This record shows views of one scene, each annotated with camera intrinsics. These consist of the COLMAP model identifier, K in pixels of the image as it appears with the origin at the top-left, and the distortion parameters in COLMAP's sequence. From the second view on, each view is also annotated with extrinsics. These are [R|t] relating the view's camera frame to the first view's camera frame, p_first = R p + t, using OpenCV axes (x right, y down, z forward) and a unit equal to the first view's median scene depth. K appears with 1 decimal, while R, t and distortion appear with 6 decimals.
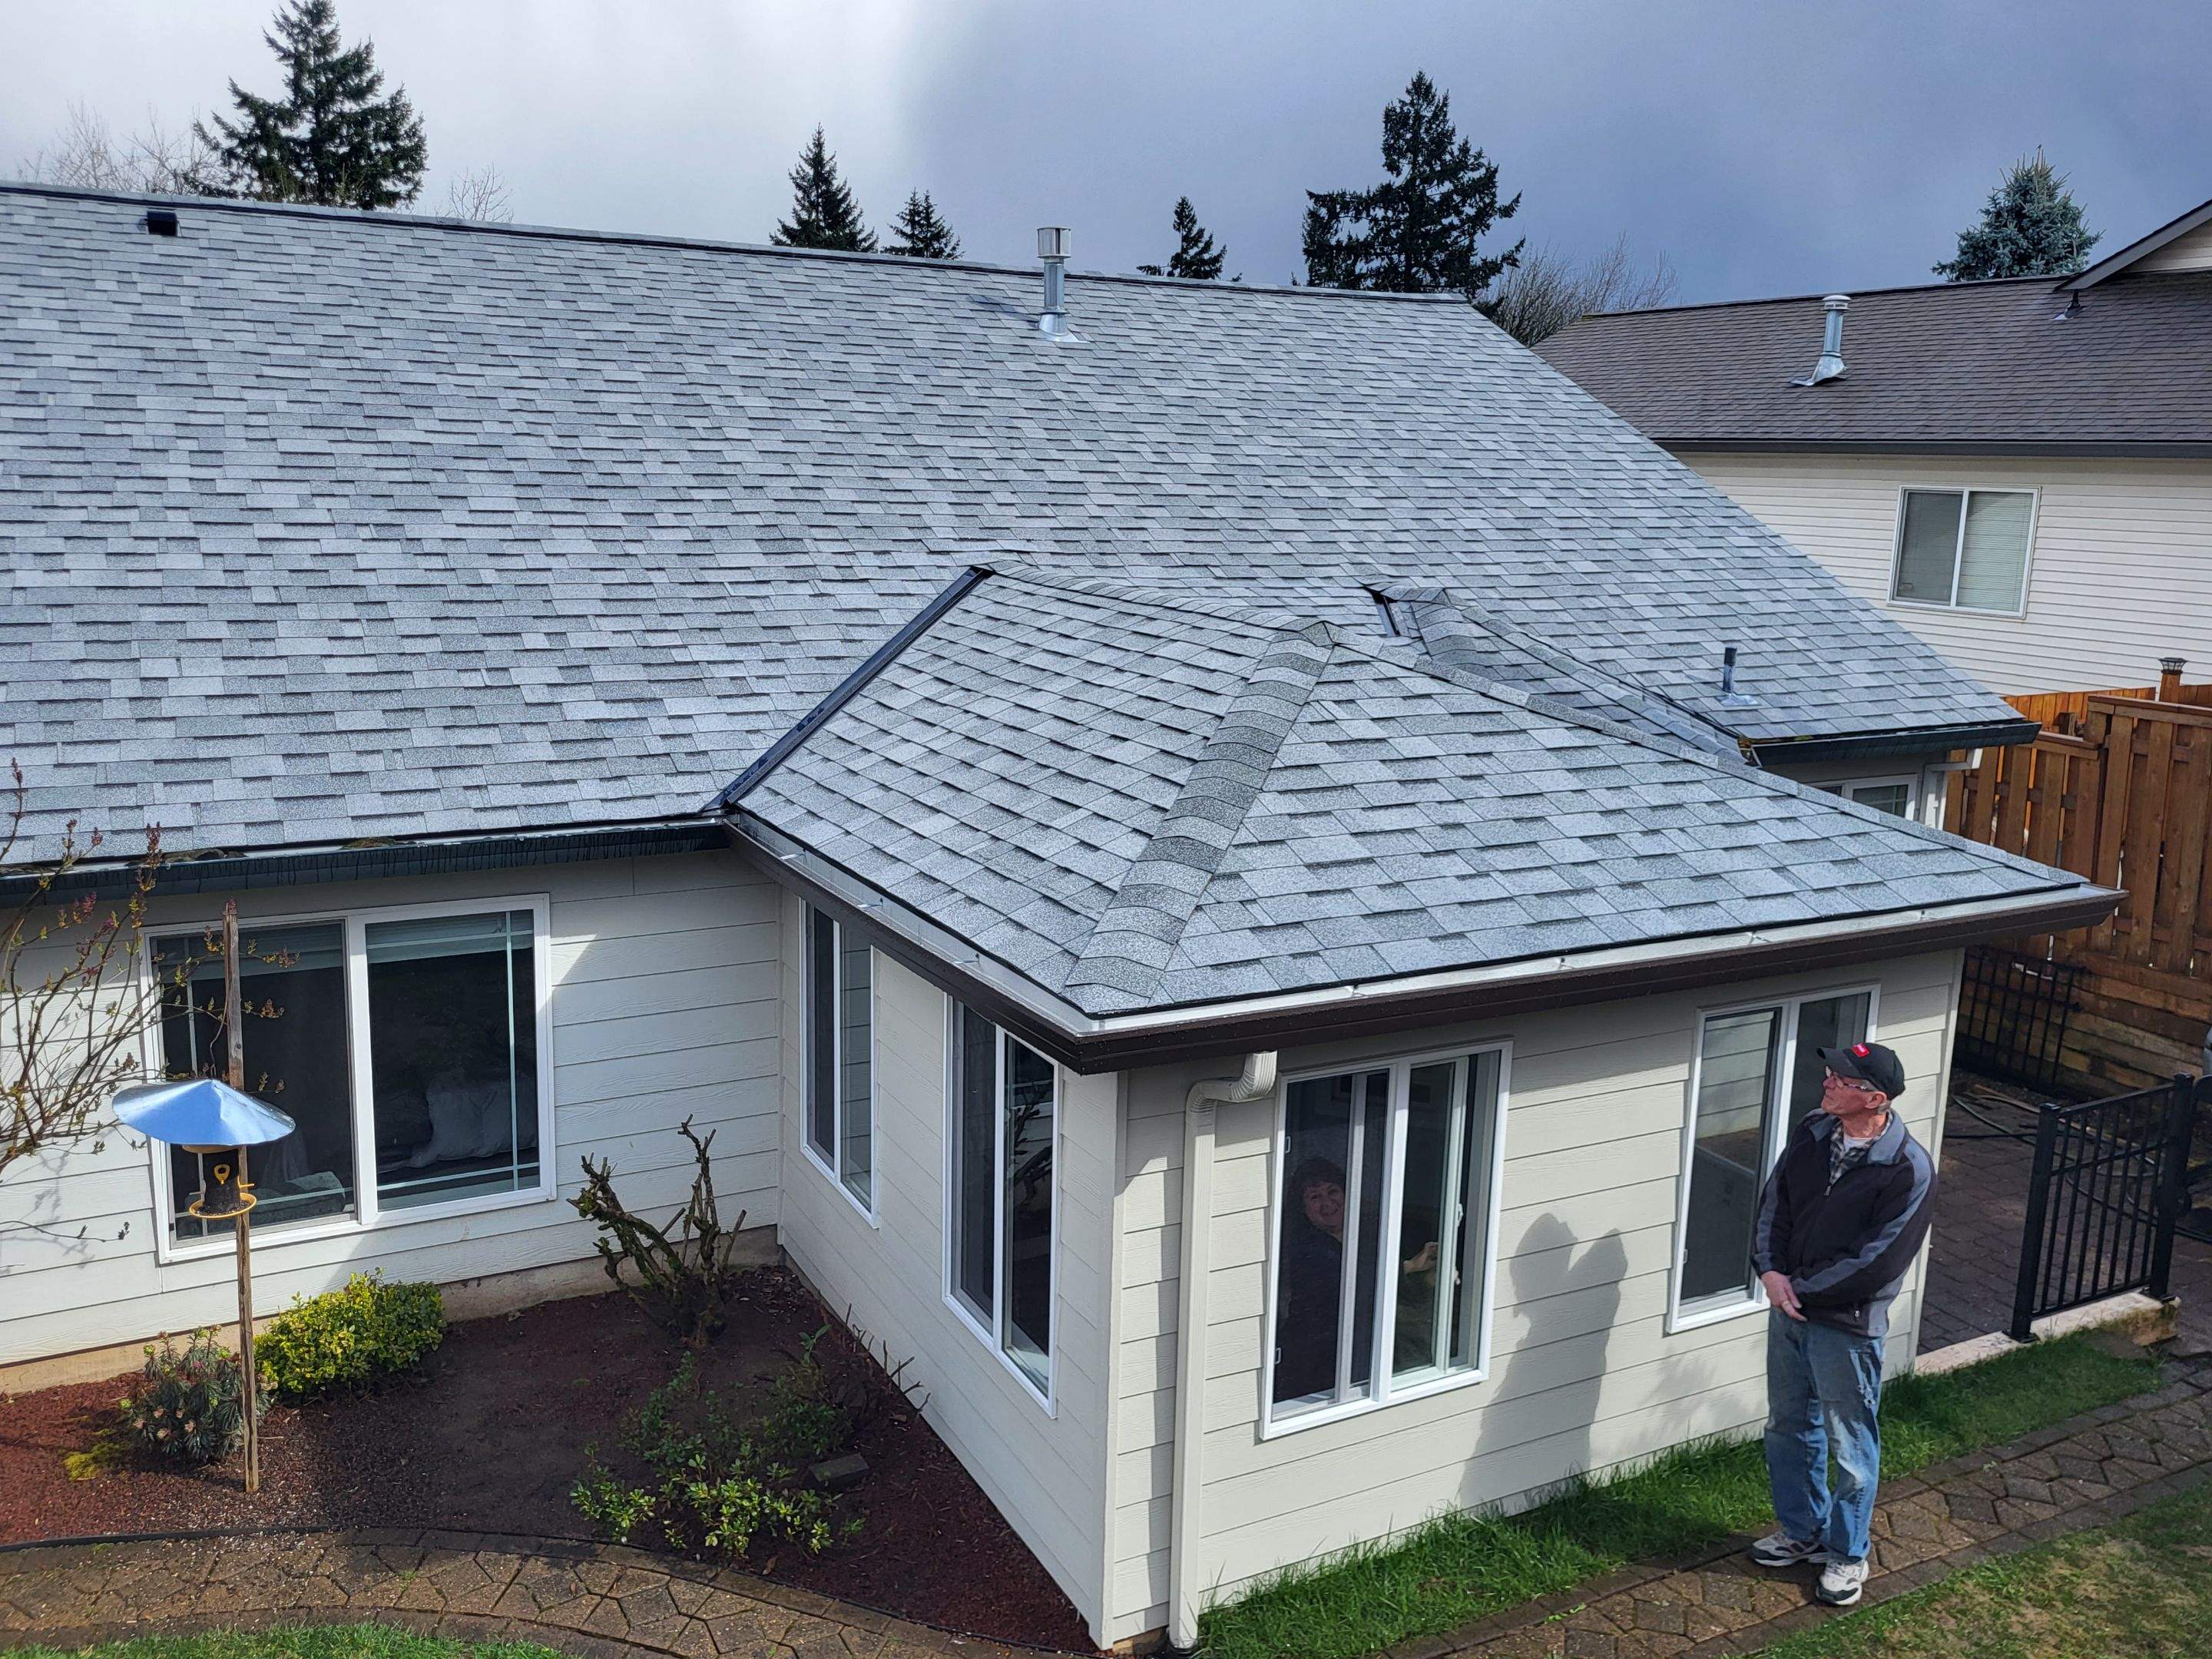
lens RADIAL K [[1834.4, 0, 1100.1], [0, 1834.4, 814.1], [0, 0, 1]] dist [0.028358, -0.001261]
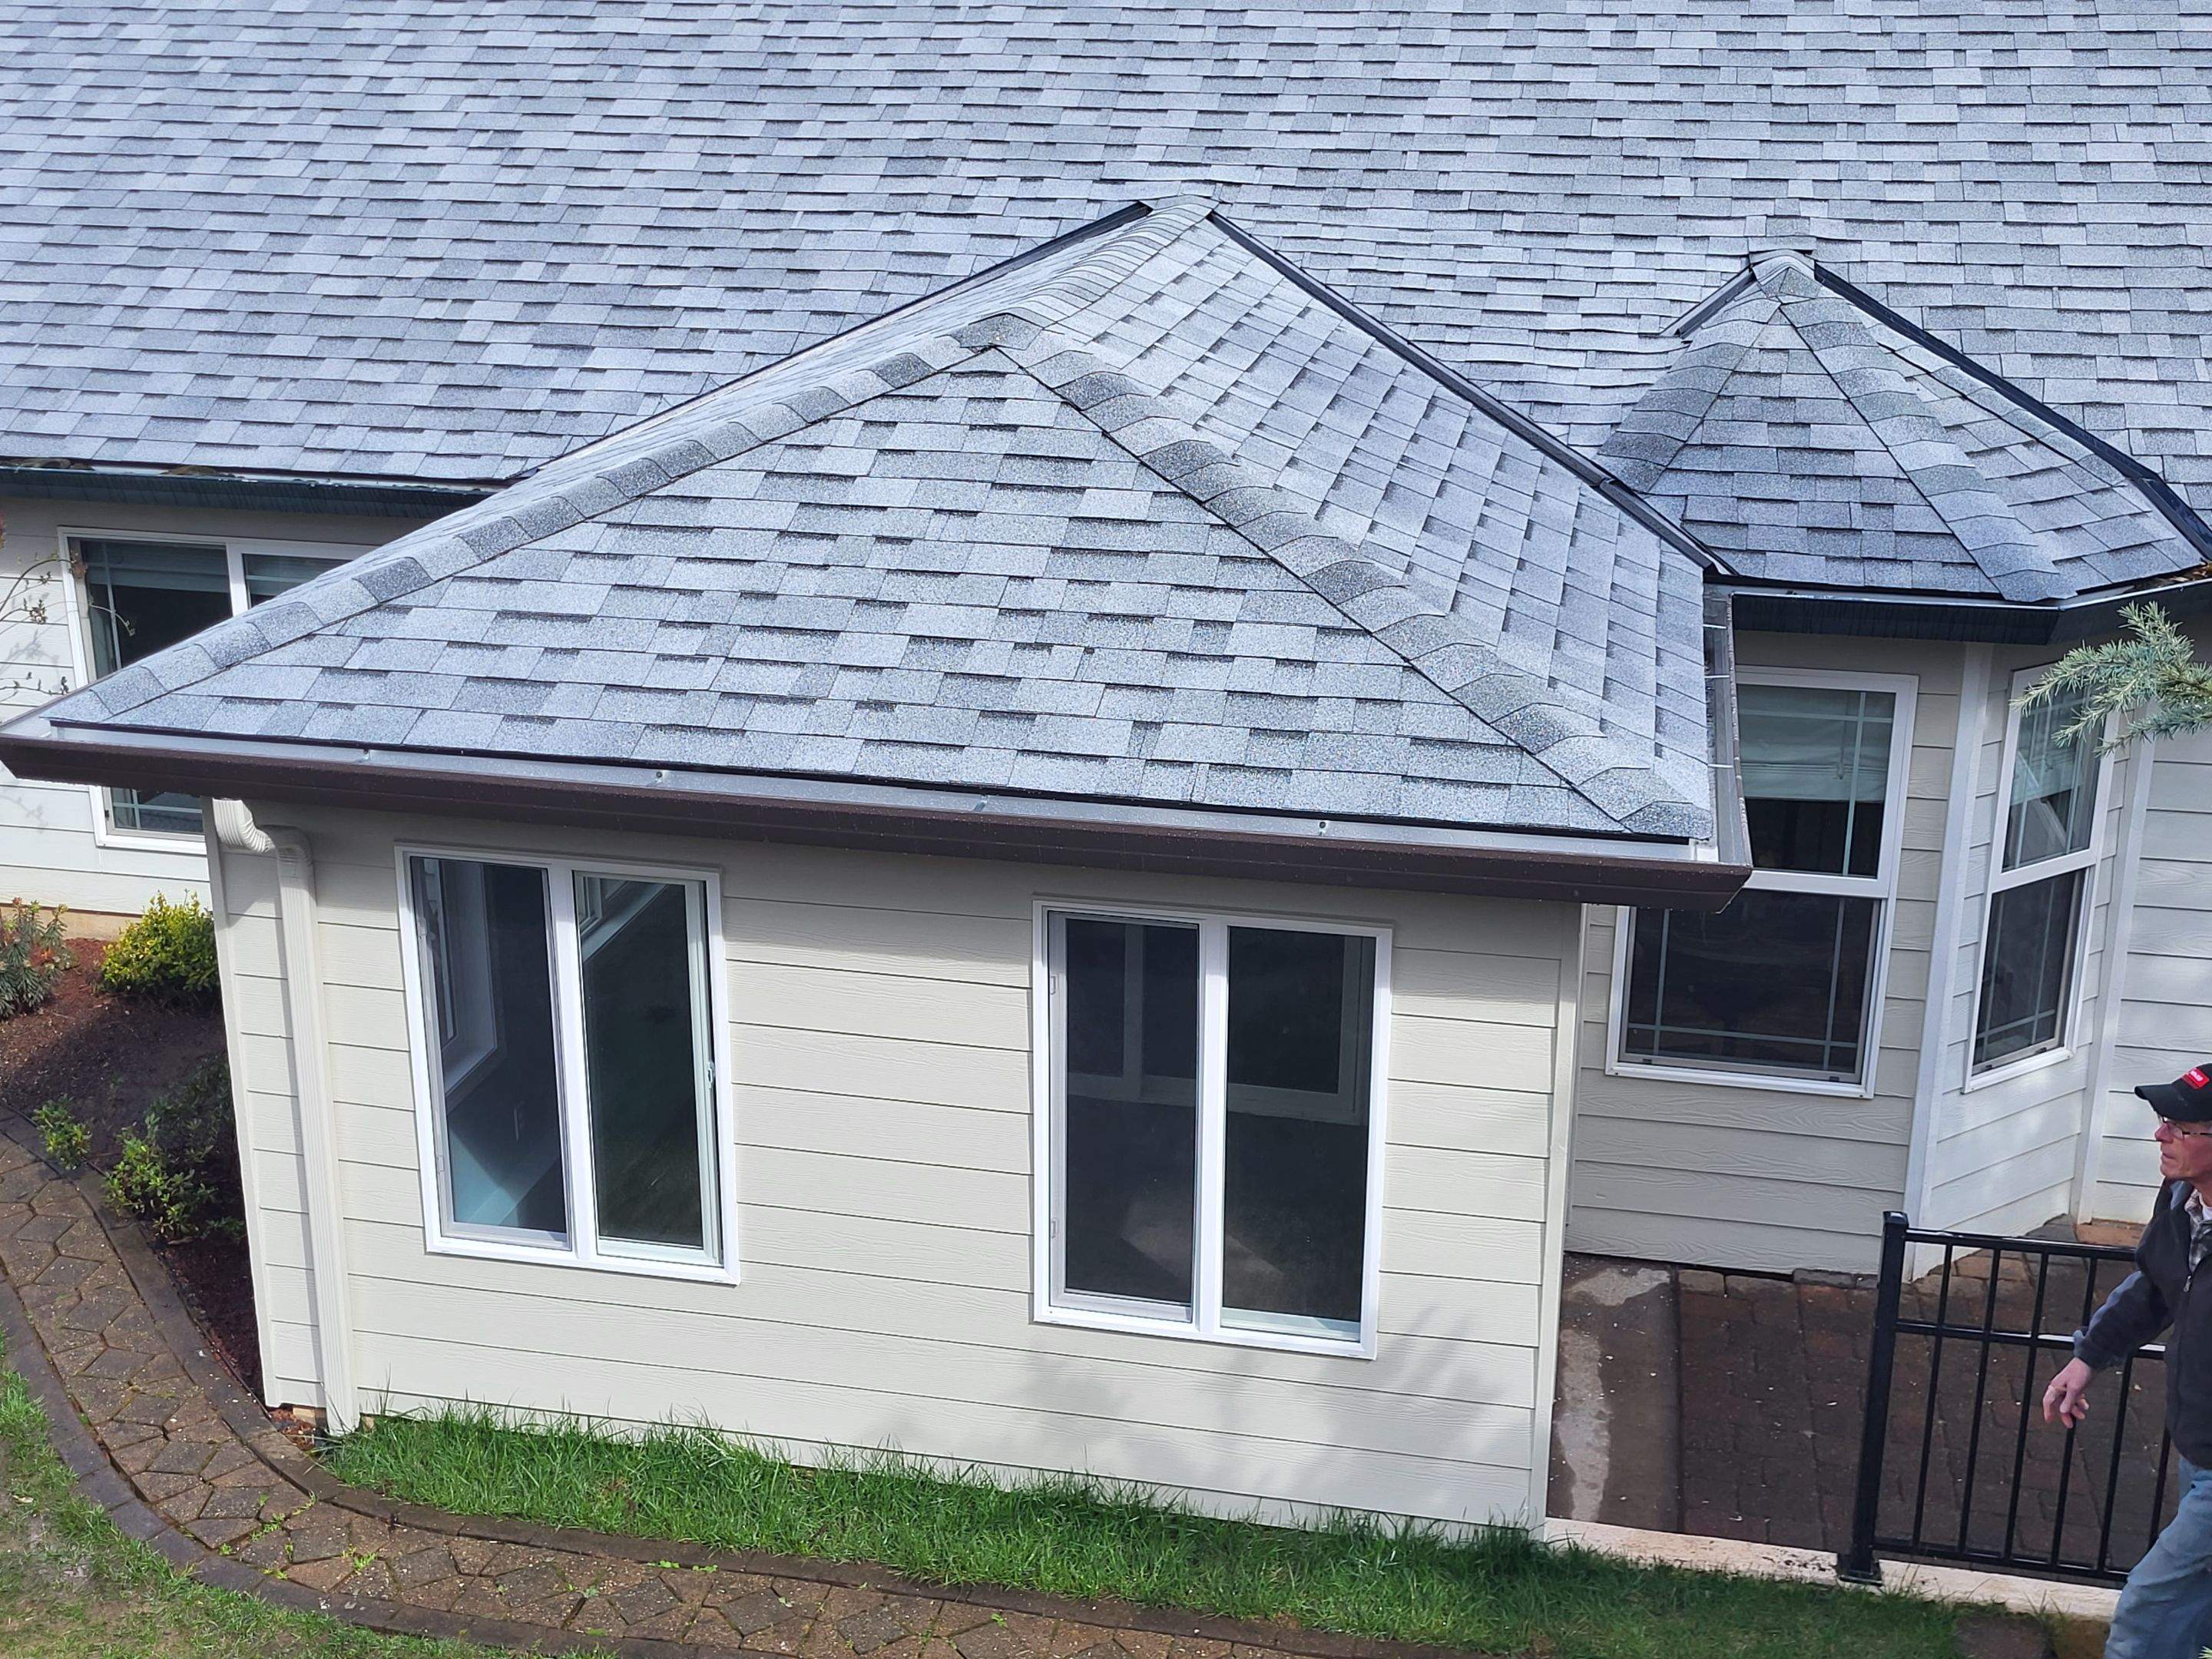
lens RADIAL K [[2570.4, 0, 1101.3], [0, 2570.4, 836.1], [0, 0, 1]] dist [0.046586, 0.000000]
pose [[0.764328, 0.193206, -0.615202, 0.599845], [-0.108031, 0.978940, 0.173221, -0.059034], [0.635714, -0.065936, 0.769104, 0.151445]]
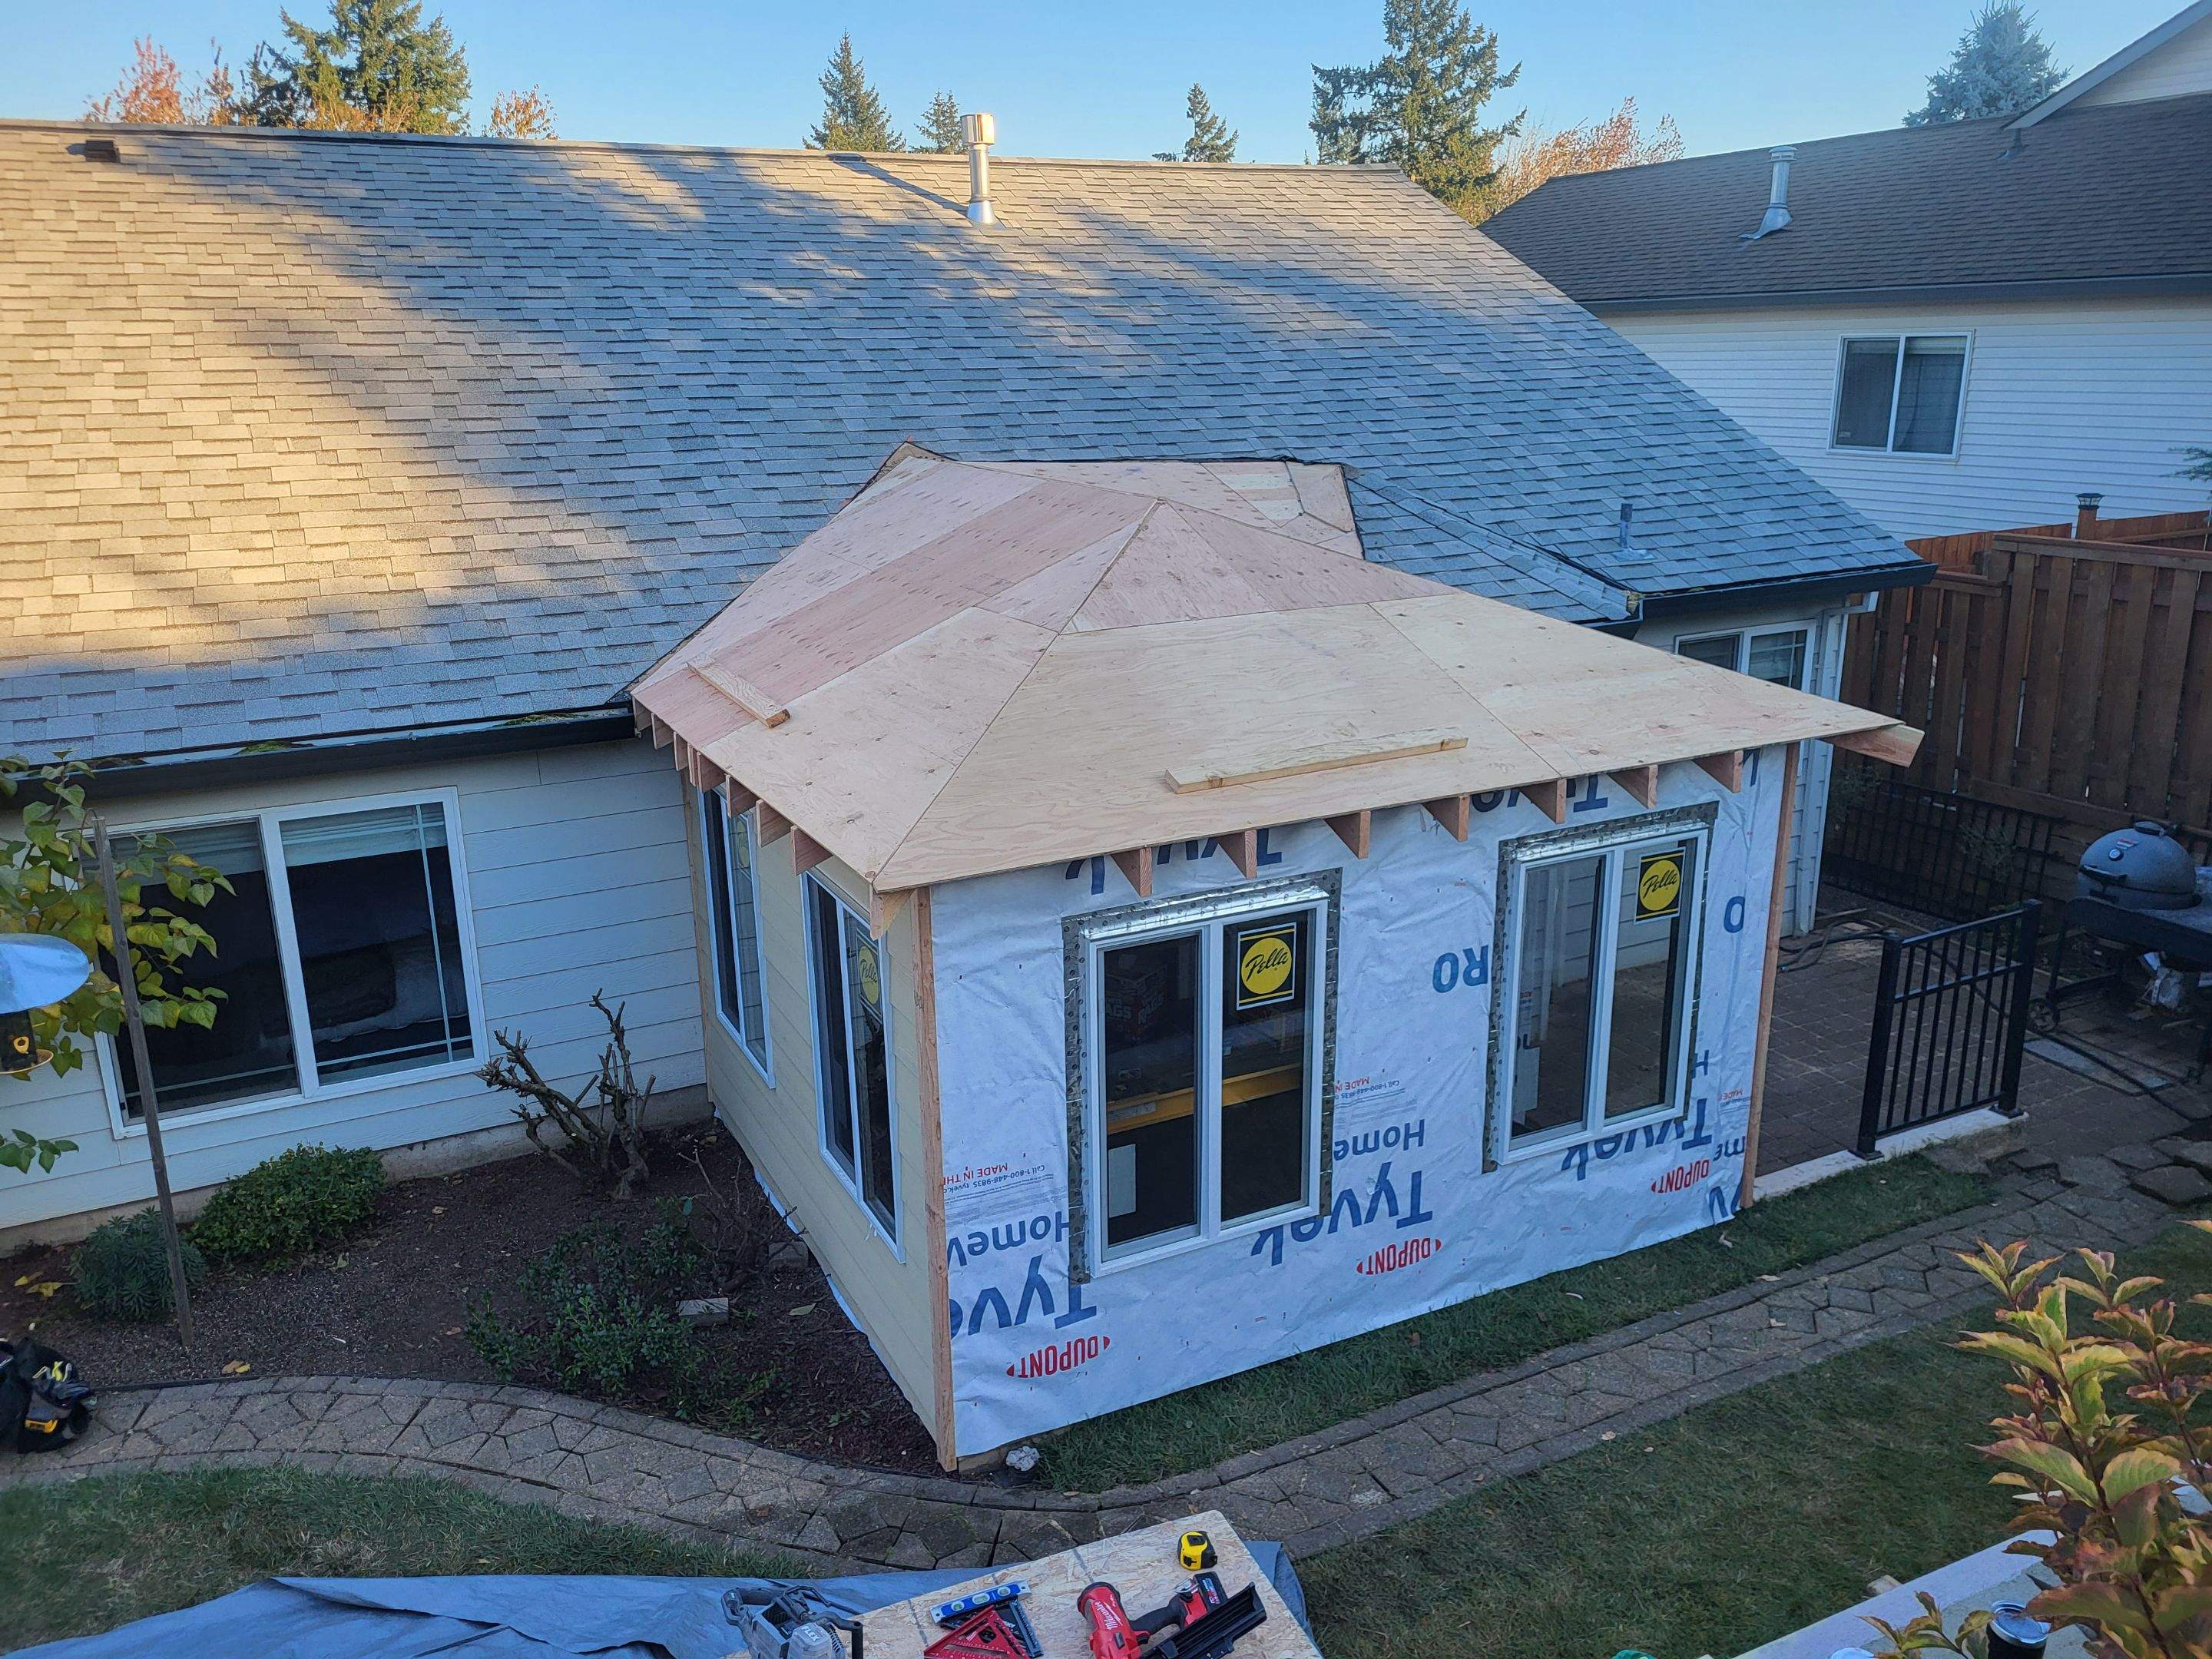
lens RADIAL K [[1679.4, 0, 1102.8], [0, 1679.4, 839.4], [0, 0, 1]] dist [0.051327, -0.035653]
pose [[0.998726, -0.034566, -0.036758, 0.080000], [0.037830, 0.995025, 0.092168, -0.001616], [0.033390, -0.093441, 0.995065, 0.030854]]
